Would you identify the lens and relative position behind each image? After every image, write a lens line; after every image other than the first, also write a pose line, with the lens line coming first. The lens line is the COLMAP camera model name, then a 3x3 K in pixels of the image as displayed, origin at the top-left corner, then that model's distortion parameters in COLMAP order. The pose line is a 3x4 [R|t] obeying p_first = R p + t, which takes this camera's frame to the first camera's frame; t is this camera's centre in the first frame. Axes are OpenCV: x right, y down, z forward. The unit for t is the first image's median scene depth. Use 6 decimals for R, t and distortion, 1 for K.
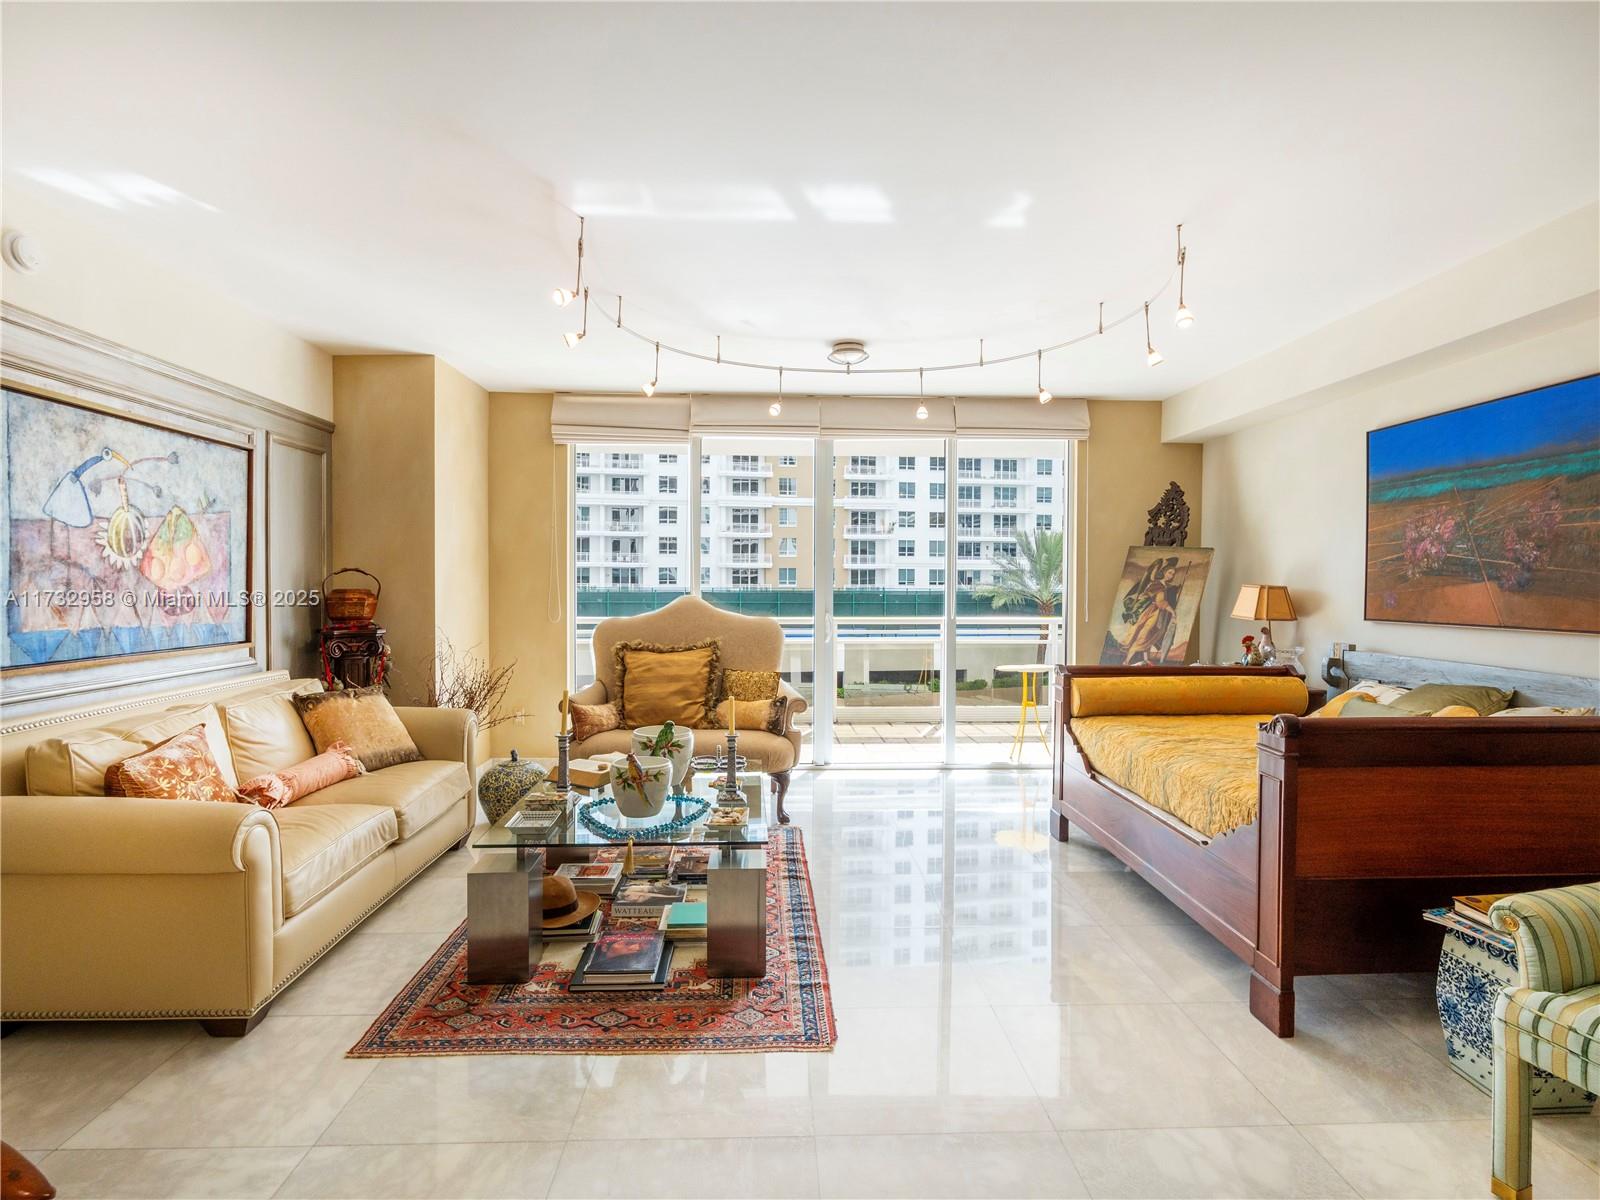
lens RADIAL K [[828.1, 0, 798.8], [0, 828.1, 596.5], [0, 0, 1]] dist [-0.007519, 0.001128]
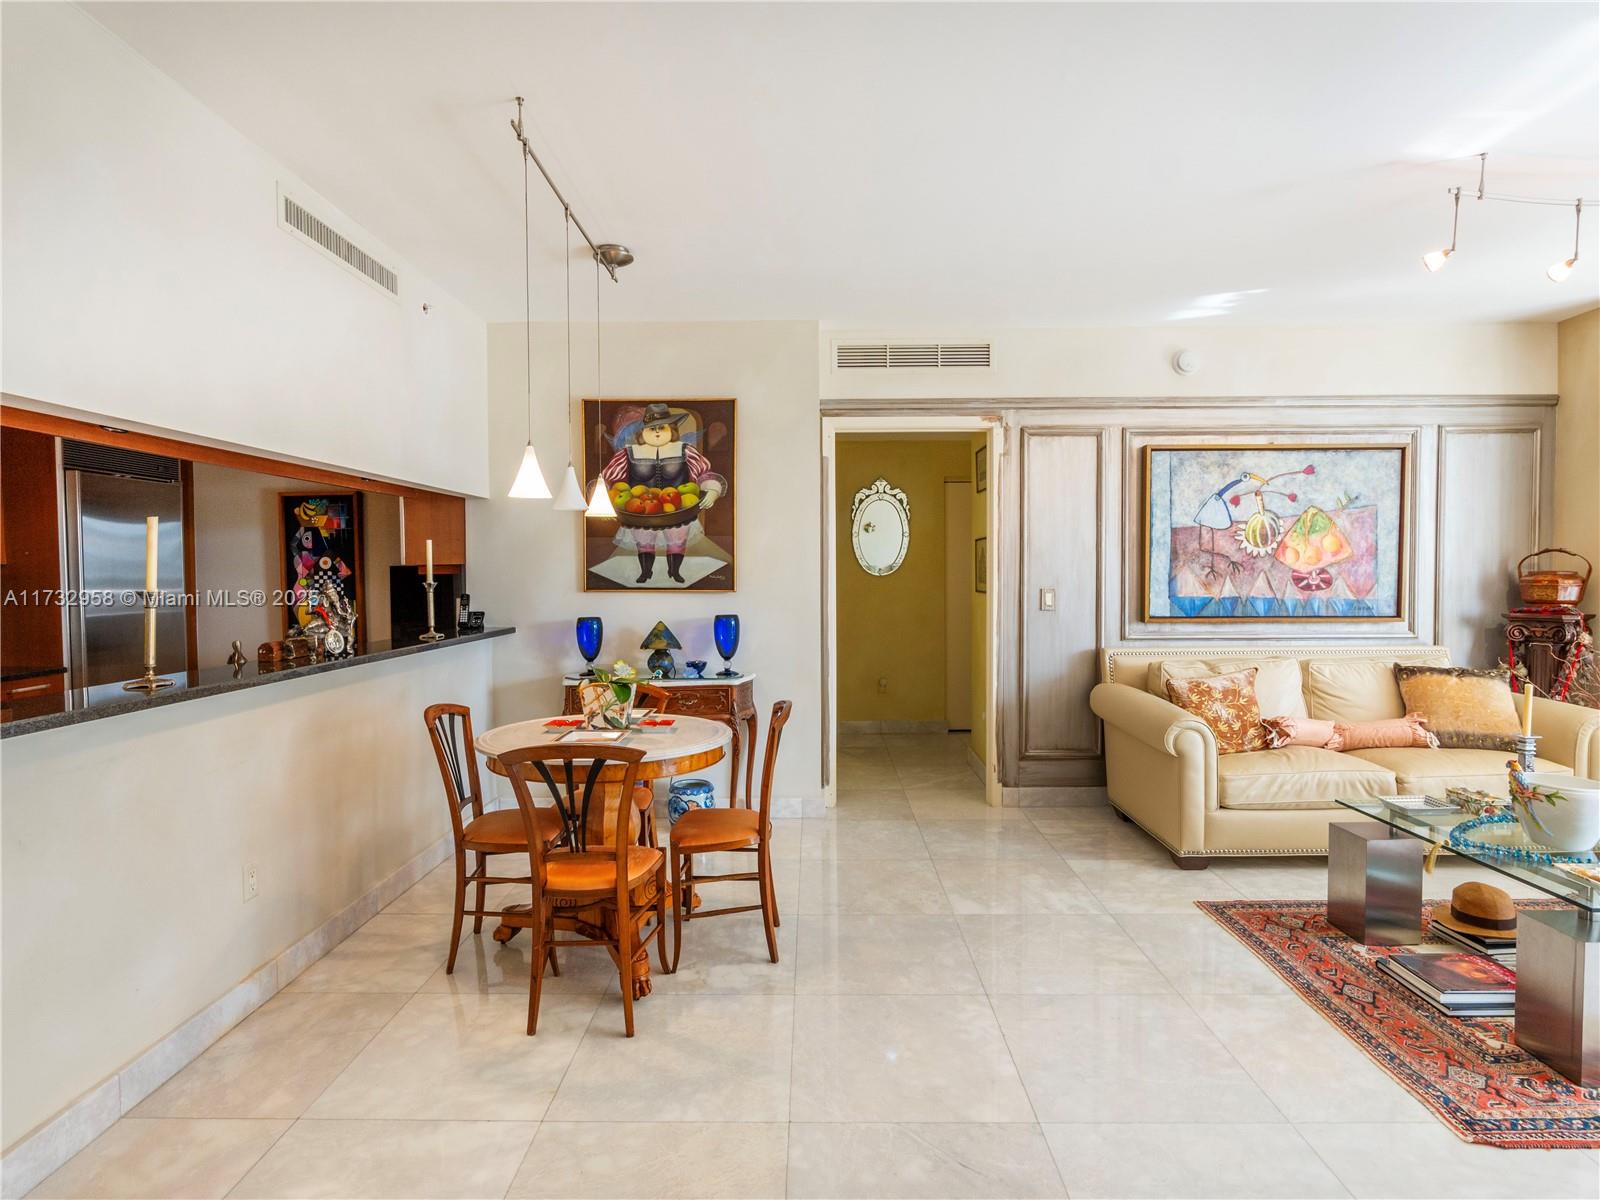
lens RADIAL K [[828.1, 0, 798.8], [0, 828.1, 596.5], [0, 0, 1]] dist [-0.007519, 0.001128]
pose [[-0.057198, 0.026826, -0.998002, 0.619046], [-0.011422, 0.999556, 0.027523, 0.005522], [0.998298, 0.012974, -0.056866, 0.284081]]
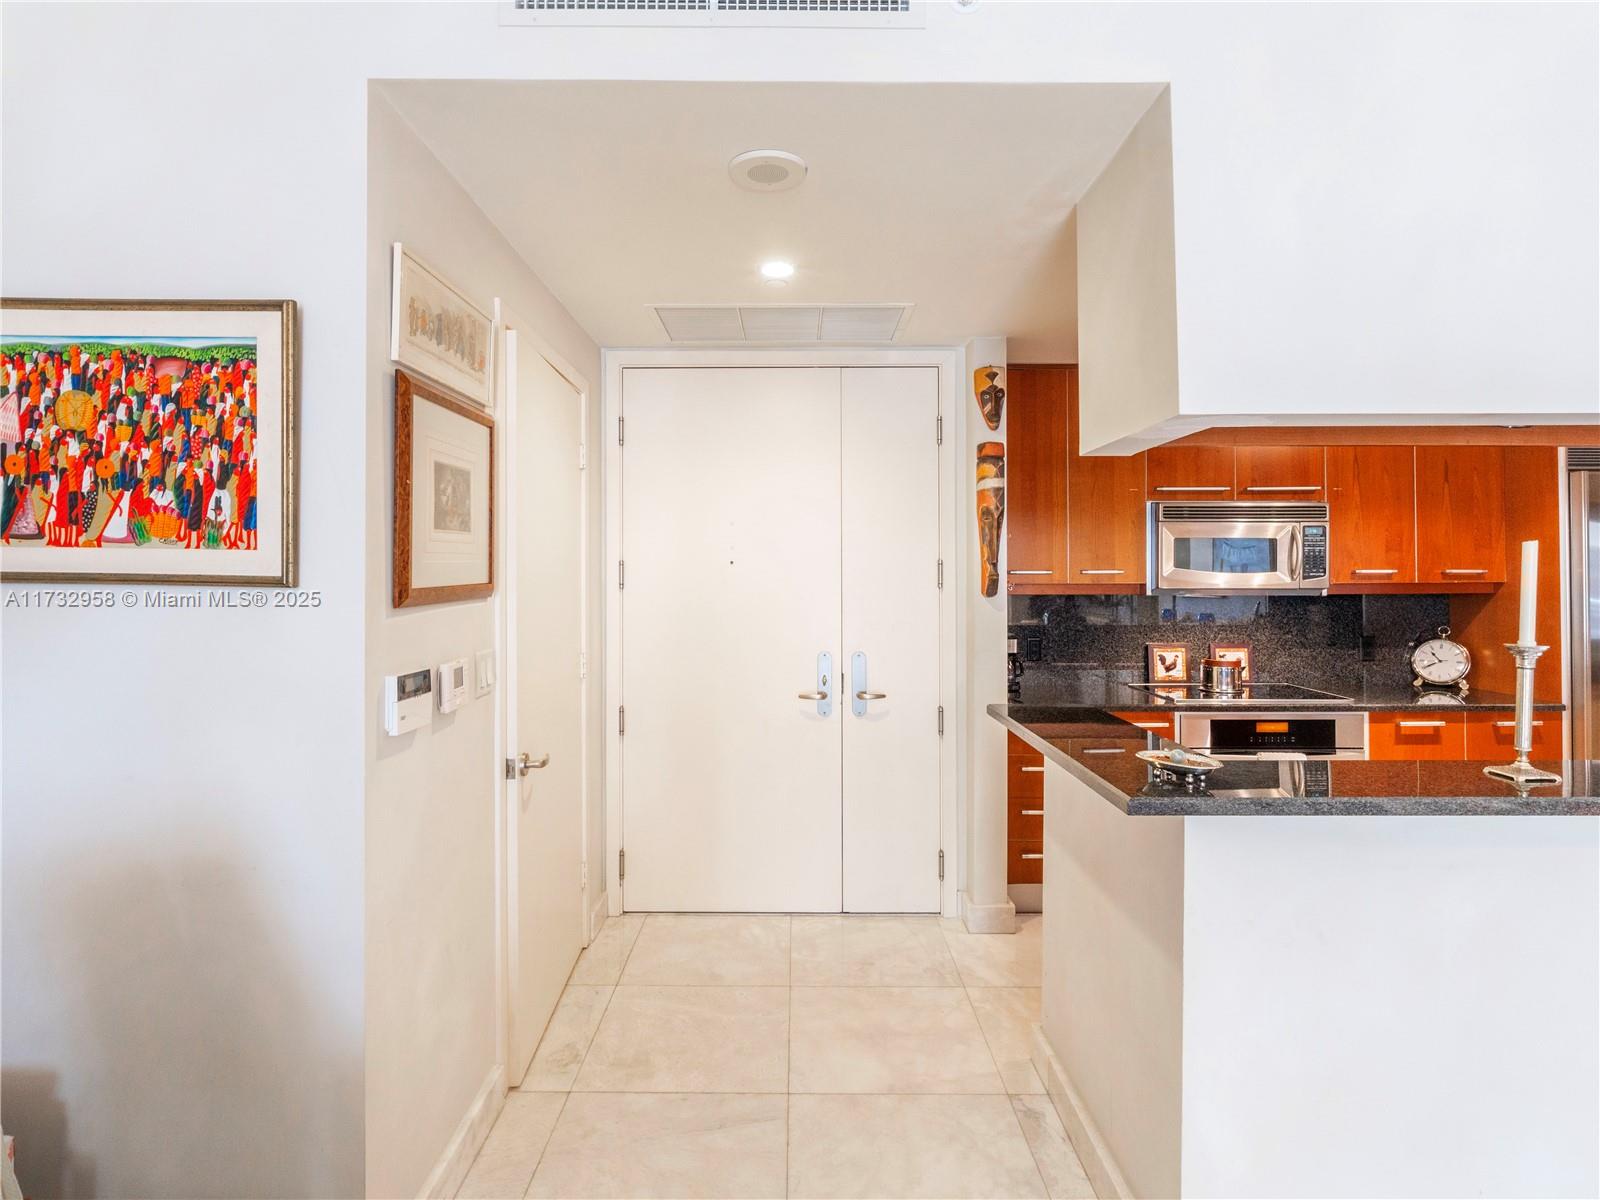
lens RADIAL K [[841.0, 0, 791.7], [0, 841.0, 572.2], [0, 0, 1]] dist [0.003325, 0.000538]
pose [[-0.999007, -0.002945, 0.044465, 0.388614], [-0.002306, 0.999894, 0.014406, -0.022569], [-0.044503, 0.014289, -0.998907, 0.229637]]
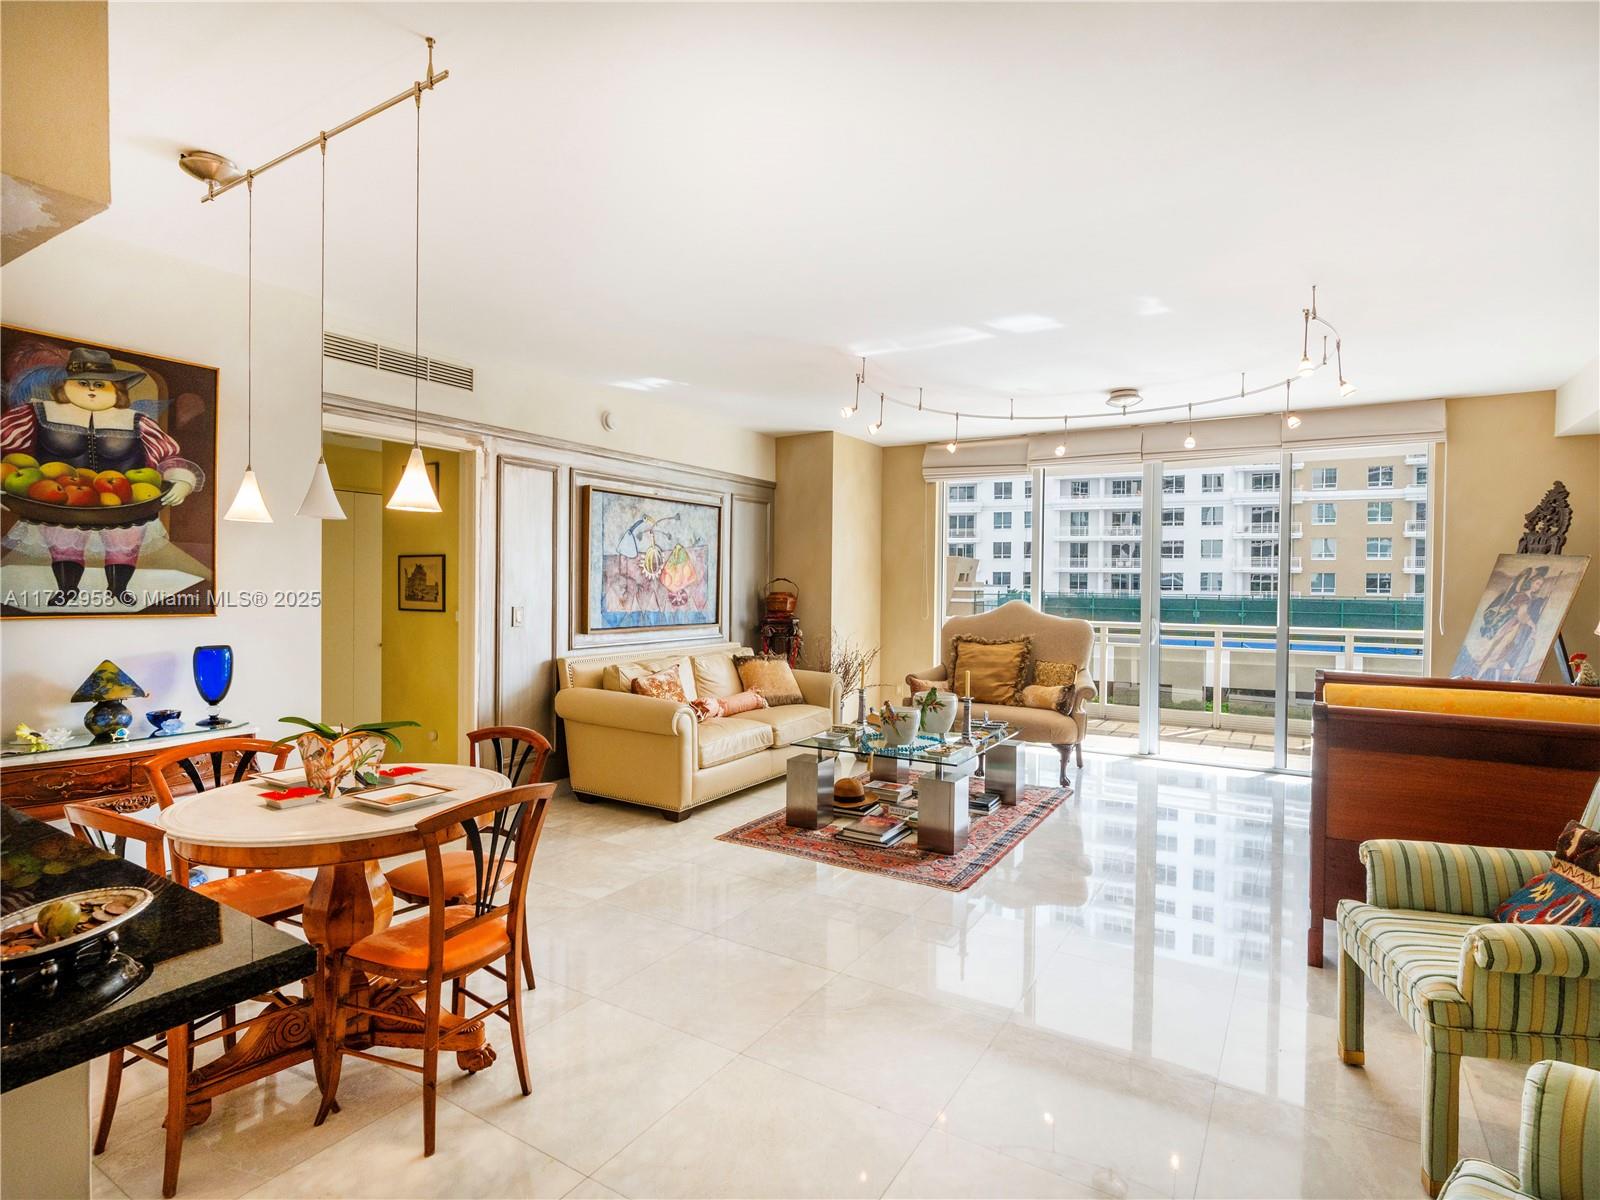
lens RADIAL K [[828.1, 0, 798.8], [0, 828.1, 596.5], [0, 0, 1]] dist [-0.007519, 0.001128]
pose [[0.826900, 0.013375, -0.562190, 0.477183], [-0.016864, 0.999857, -0.001018, 0.000277], [0.562096, 0.010323, 0.827008, -0.334127]]
